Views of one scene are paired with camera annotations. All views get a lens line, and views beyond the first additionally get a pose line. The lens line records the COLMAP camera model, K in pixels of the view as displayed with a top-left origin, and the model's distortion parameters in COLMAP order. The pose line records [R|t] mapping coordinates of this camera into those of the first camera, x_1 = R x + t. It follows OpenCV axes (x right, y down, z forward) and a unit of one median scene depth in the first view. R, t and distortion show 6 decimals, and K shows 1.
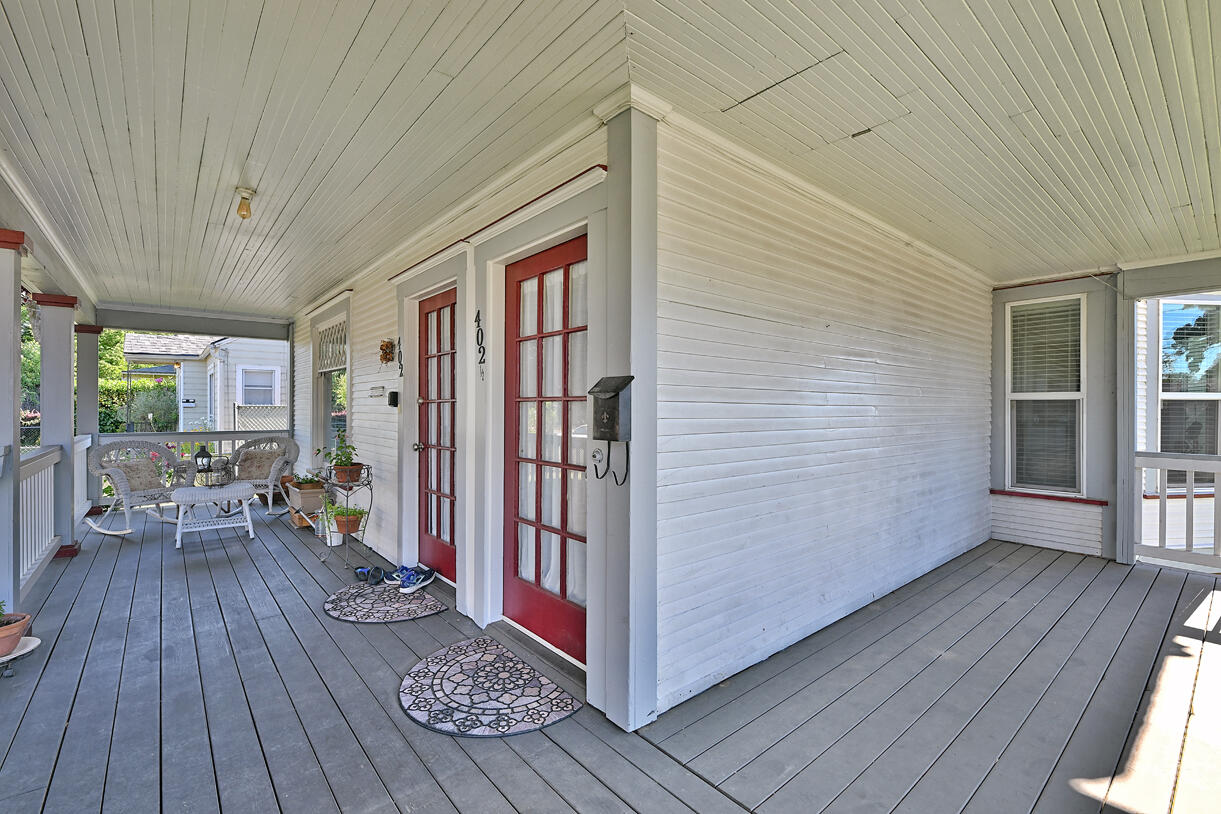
lens RADIAL K [[537.3, 0, 609.1], [0, 537.3, 409.5], [0, 0, 1]] dist [0.002653, 0.000020]
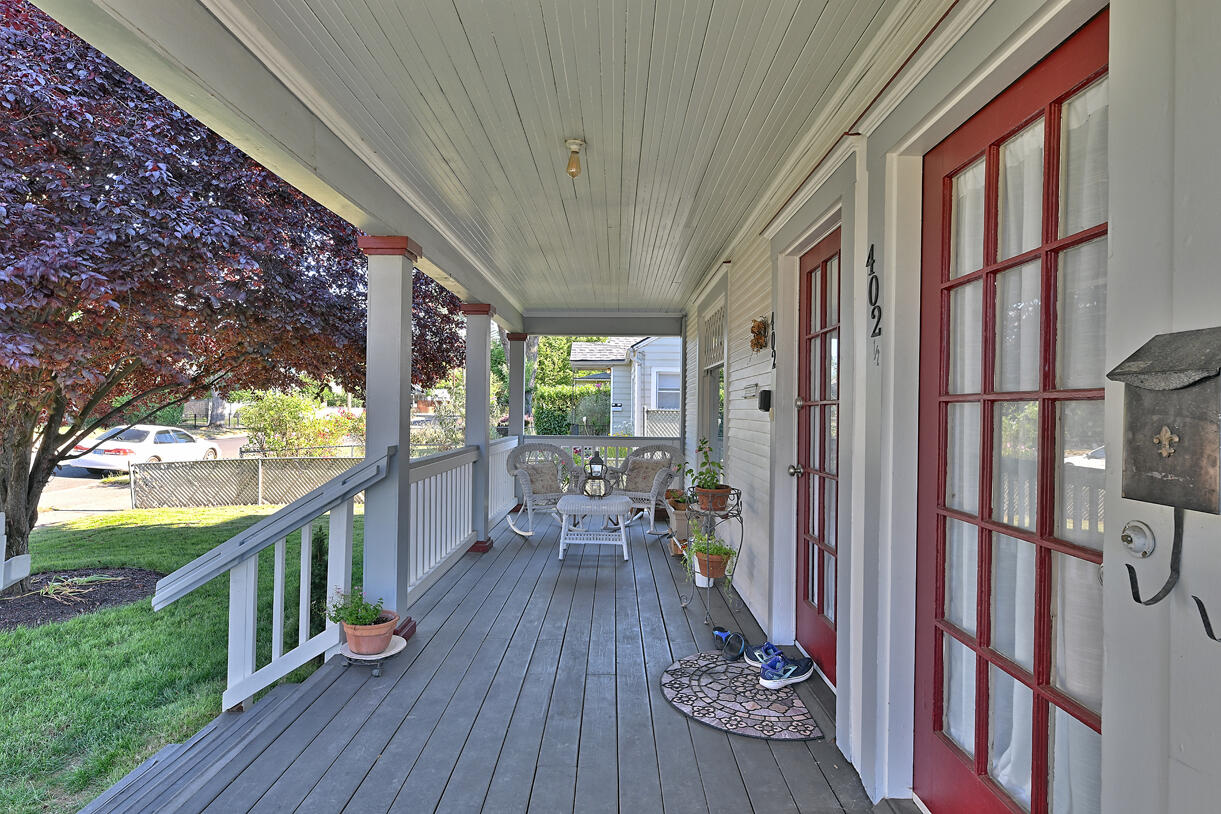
lens RADIAL K [[645.4, 0, 603.5], [0, 645.4, 408.1], [0, 0, 1]] dist [0.003424, -0.005773]
pose [[0.757581, 0.004358, -0.652727, -0.006955], [-0.012768, 0.999885, -0.008143, 0.000372], [0.652616, 0.014503, 0.757550, 0.259879]]
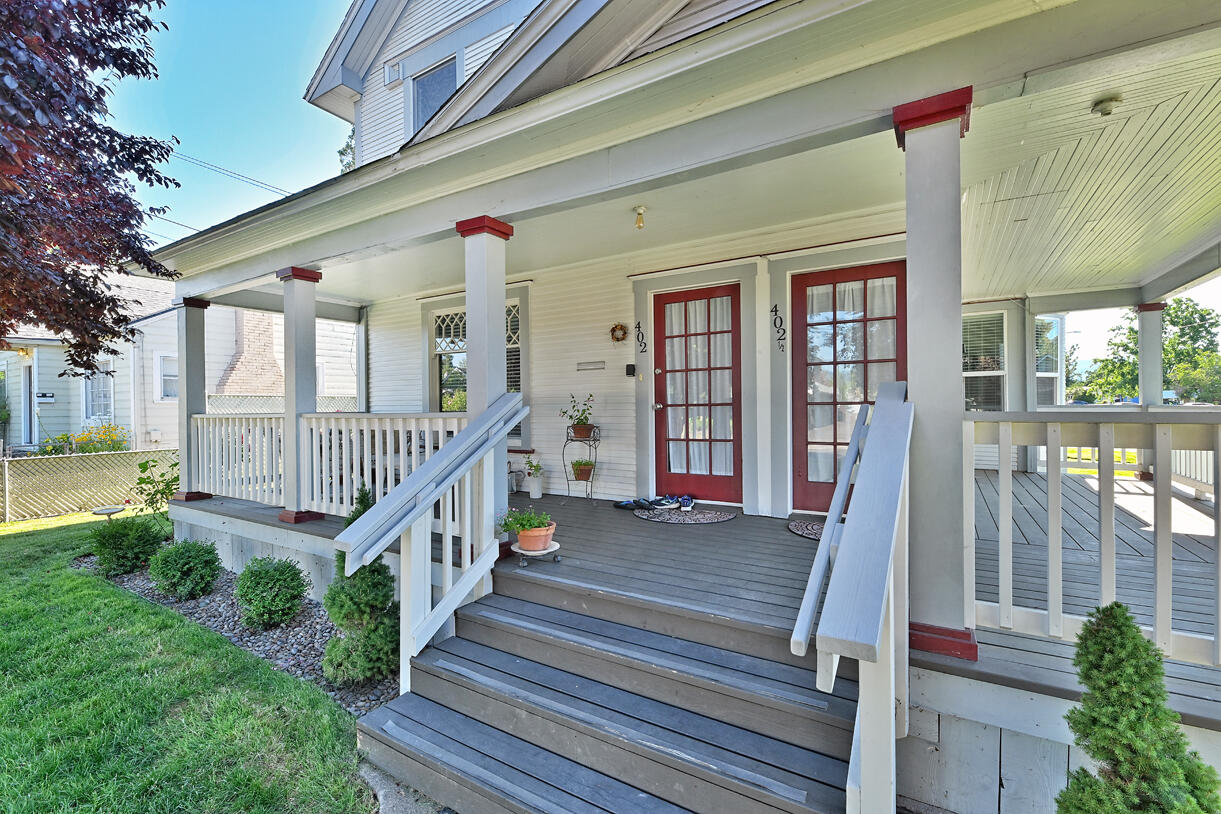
lens RADIAL K [[537.3, 0, 608.4], [0, 537.3, 407.2], [0, 0, 1]] dist [0.002653, 0.000020]
pose [[0.950293, -0.014418, 0.311024, -1.033101], [0.015904, 0.999871, -0.002243, 0.085490], [-0.310952, 0.007078, 0.950399, -0.232745]]
